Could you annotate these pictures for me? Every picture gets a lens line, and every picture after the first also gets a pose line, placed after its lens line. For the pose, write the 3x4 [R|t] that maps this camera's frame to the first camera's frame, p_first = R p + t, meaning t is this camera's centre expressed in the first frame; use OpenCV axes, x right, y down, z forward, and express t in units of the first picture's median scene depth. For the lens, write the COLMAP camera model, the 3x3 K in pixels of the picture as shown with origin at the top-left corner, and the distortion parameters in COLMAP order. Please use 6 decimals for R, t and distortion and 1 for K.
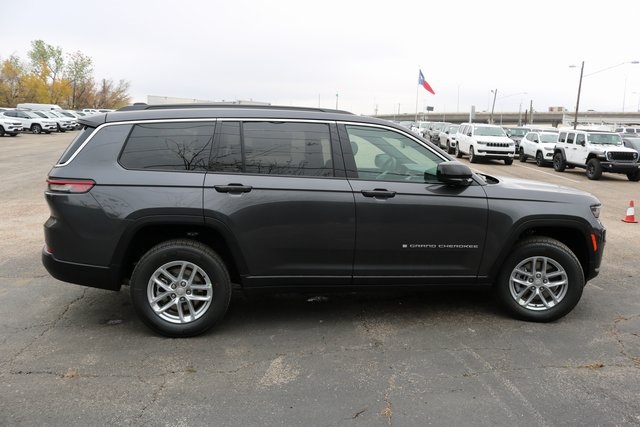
lens RADIAL K [[526.6, 0, 320.0], [0, 526.6, 213.5], [0, 0, 1]] dist [-0.157661, 0.130252]
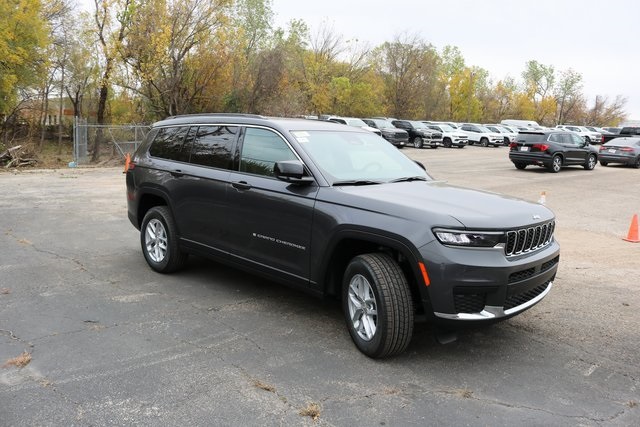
lens RADIAL K [[526.6, 0, 320.0], [0, 526.6, 213.5], [0, 0, 1]] dist [-0.157661, 0.130252]
pose [[0.606018, 0.114113, -0.787224, 0.123013], [-0.139967, 0.989513, 0.035687, -0.004622], [0.783040, 0.088558, 0.615634, 0.046025]]
